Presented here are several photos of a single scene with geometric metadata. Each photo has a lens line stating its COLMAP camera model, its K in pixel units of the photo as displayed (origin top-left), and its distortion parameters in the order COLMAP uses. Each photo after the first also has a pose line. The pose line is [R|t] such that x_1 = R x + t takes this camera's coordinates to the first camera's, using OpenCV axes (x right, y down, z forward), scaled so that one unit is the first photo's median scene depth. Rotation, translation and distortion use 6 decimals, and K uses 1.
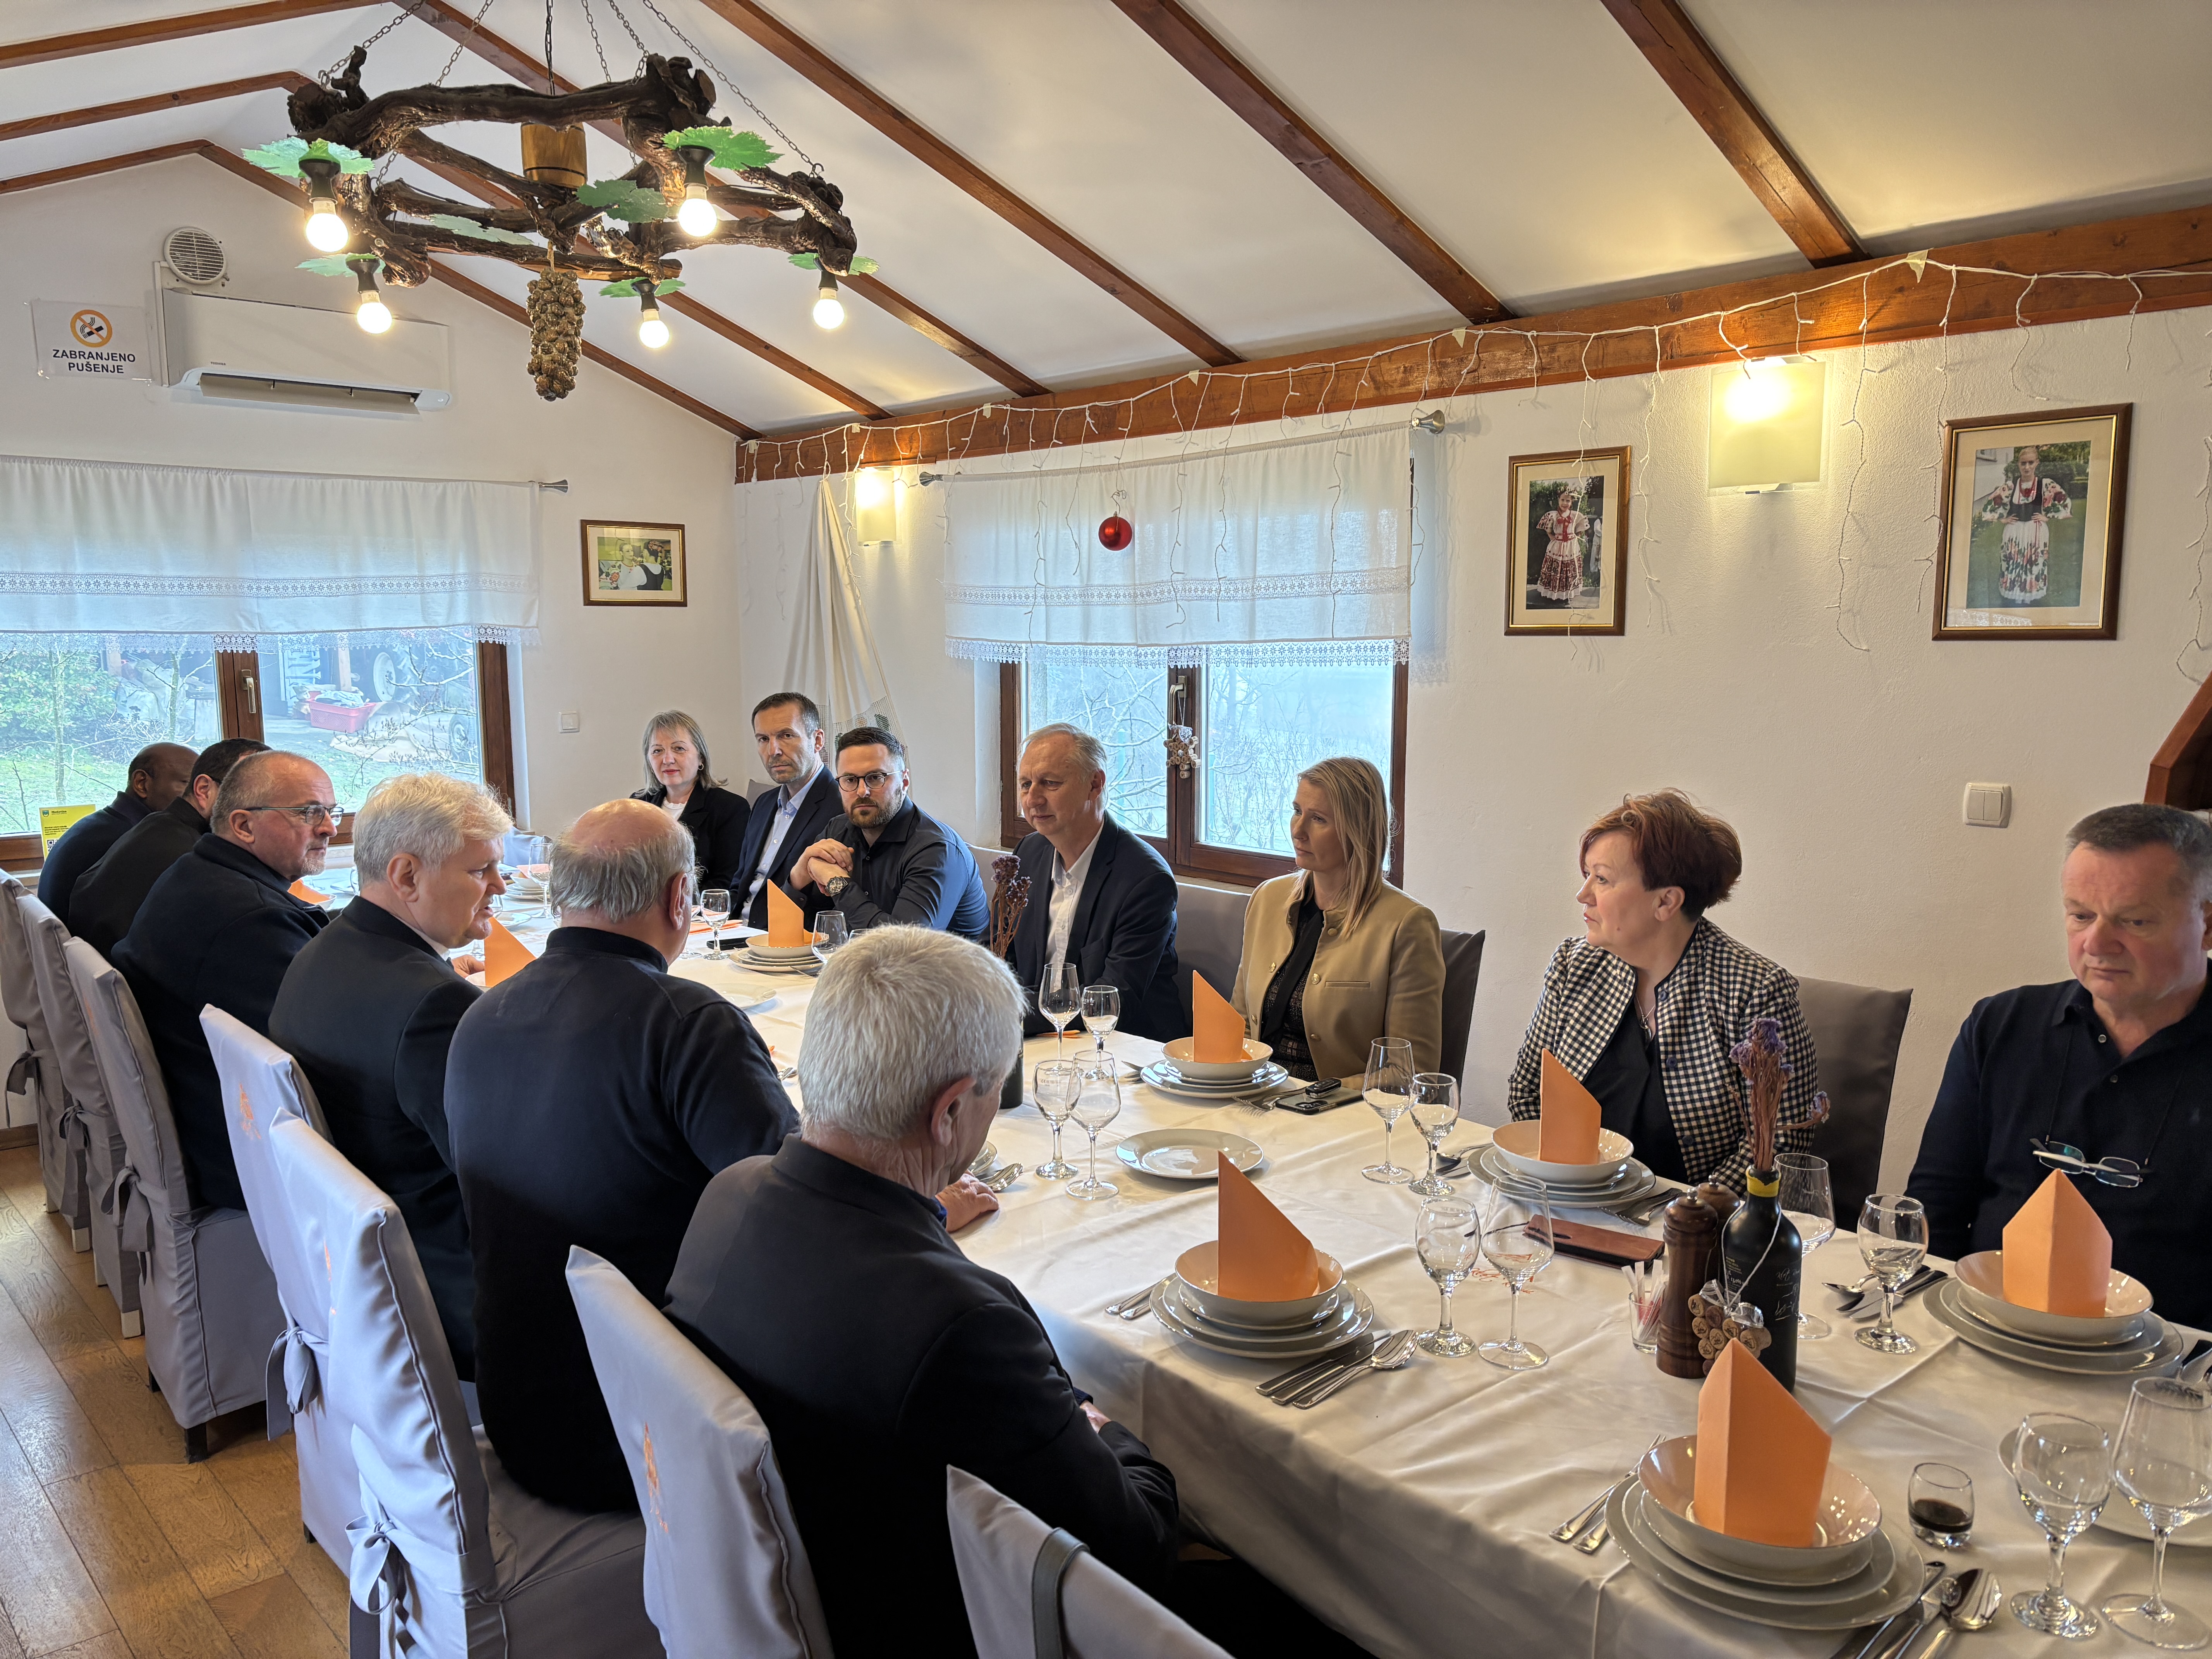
lens RADIAL K [[1647.6, 0, 1111.9], [0, 1647.6, 837.2], [0, 0, 1]] dist [0.031729, -0.034049]
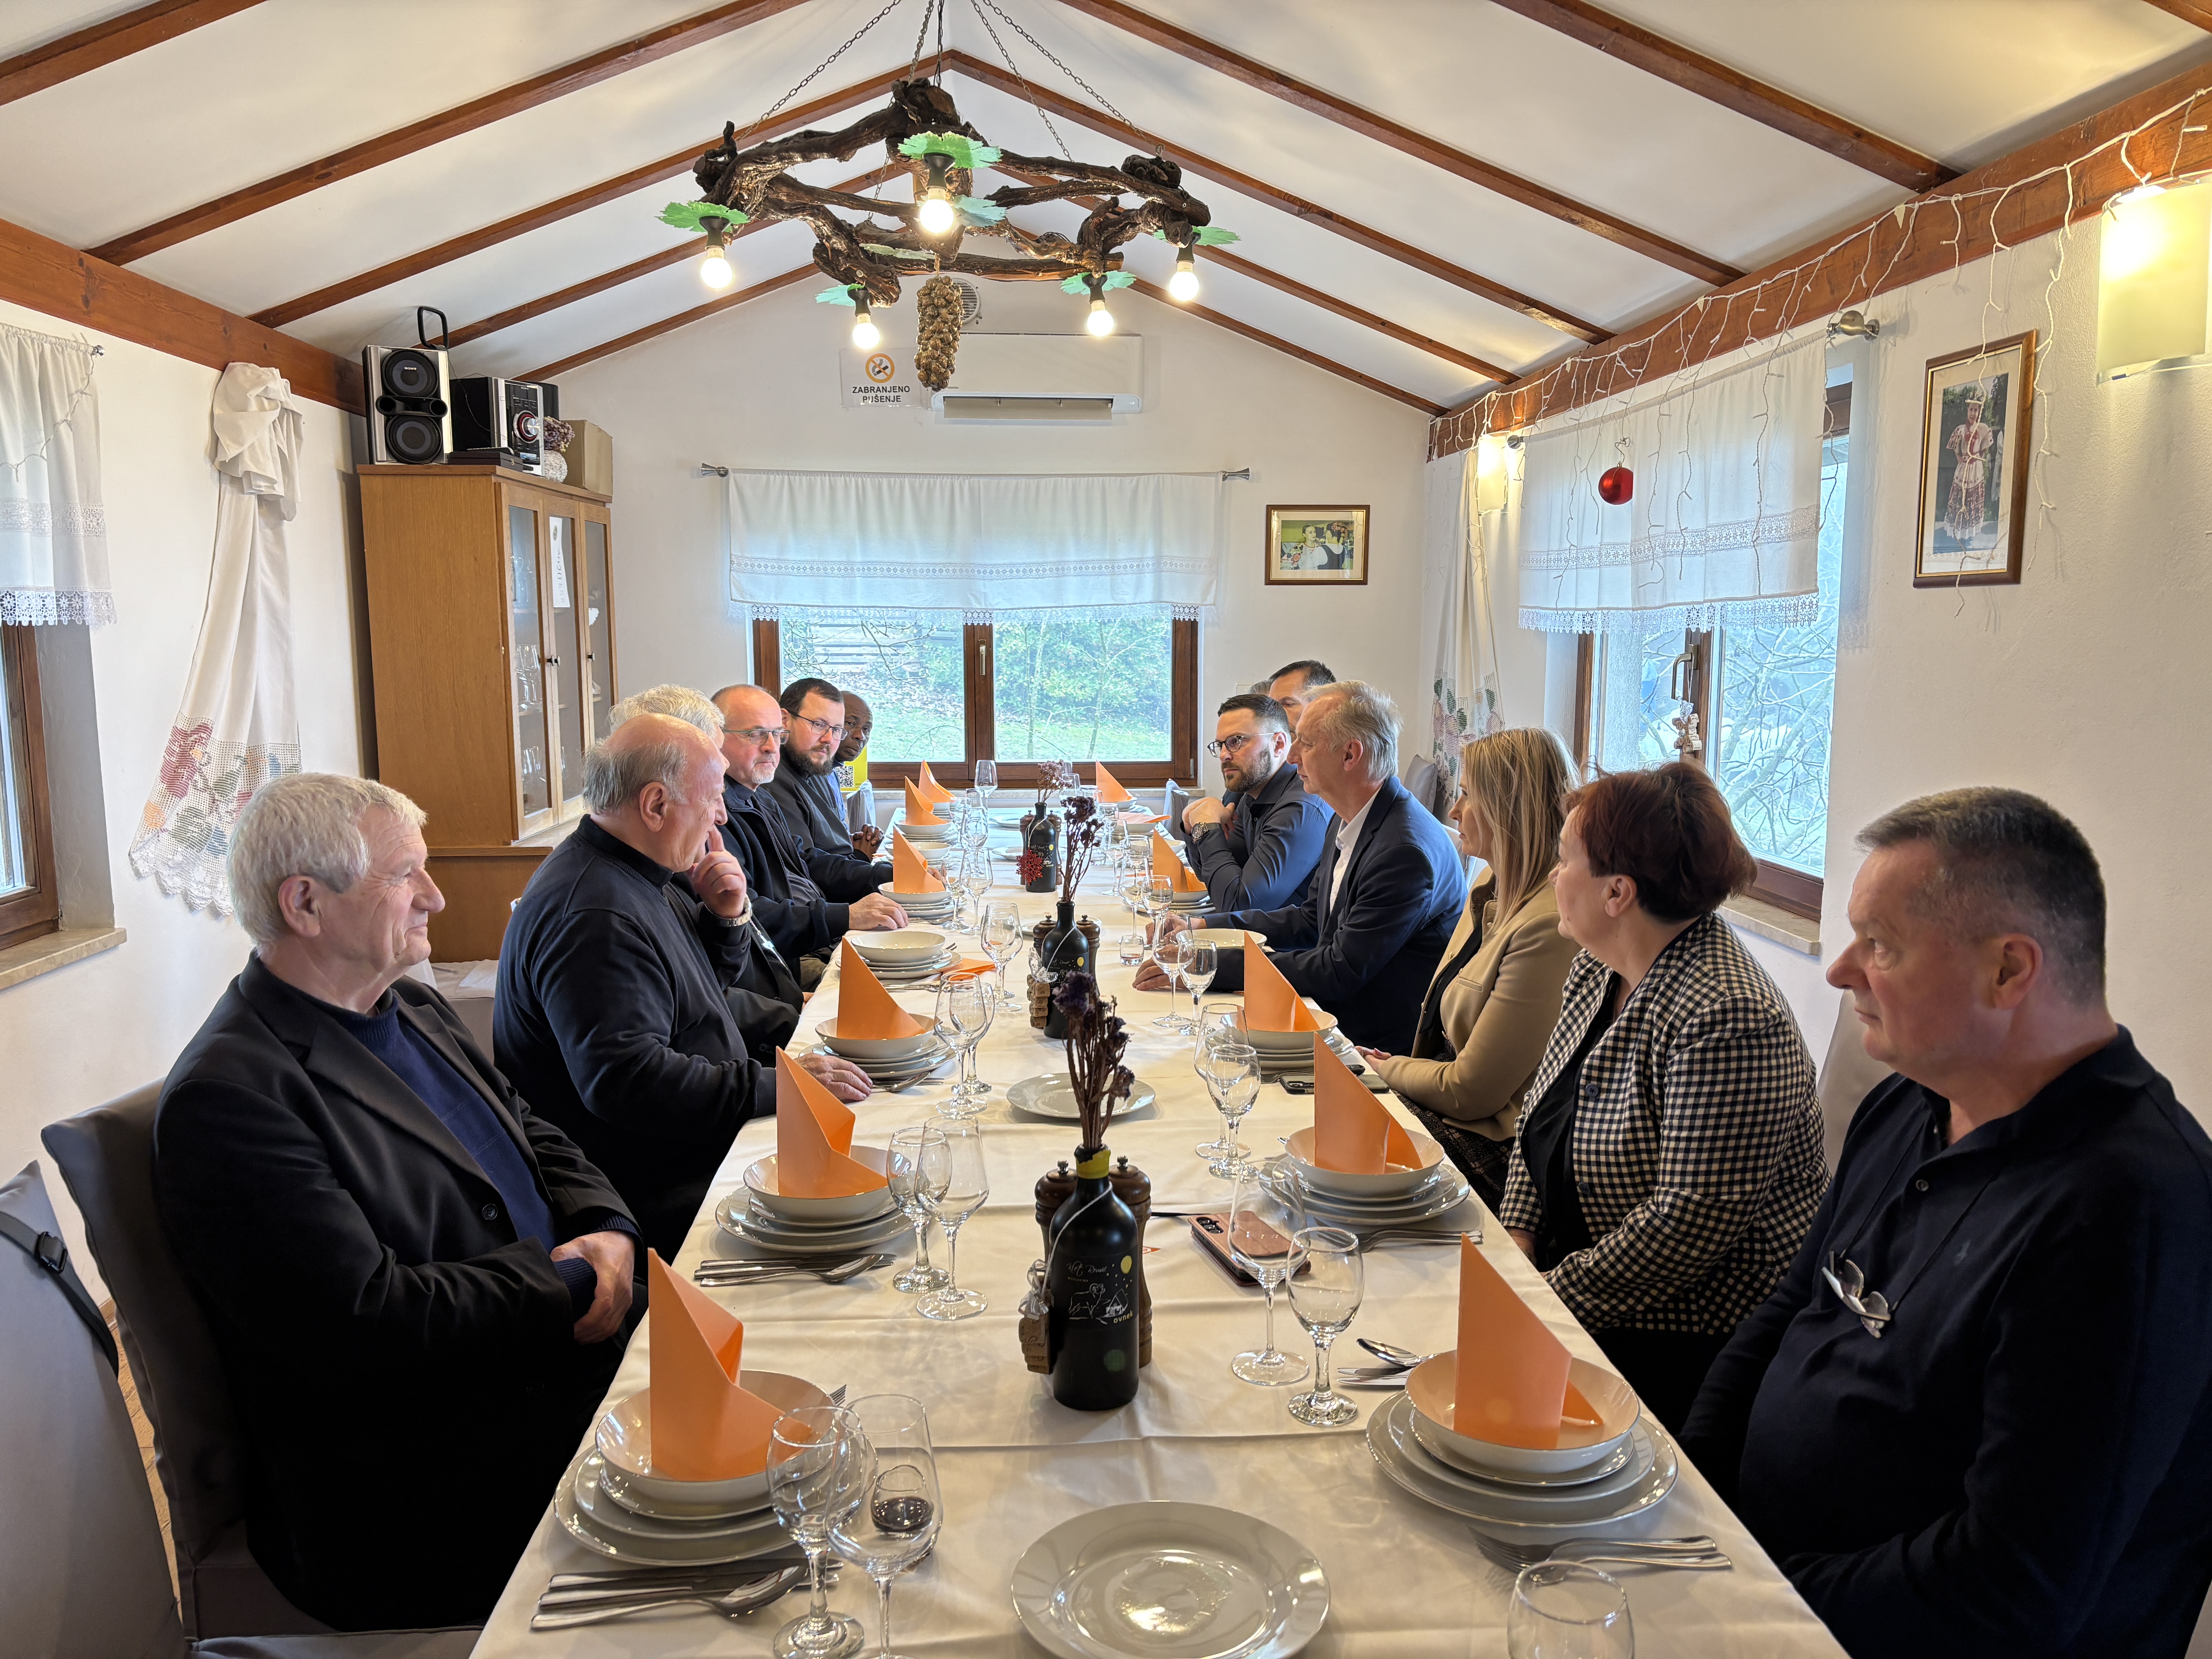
lens RADIAL K [[1647.6, 0, 1121.4], [0, 1647.6, 835.9], [0, 0, 1]] dist [0.031729, -0.034049]
pose [[0.794878, 0.078310, -0.601694, 0.380452], [-0.079942, 0.996508, 0.024087, 0.006599], [0.601480, 0.028955, 0.798363, 0.129250]]
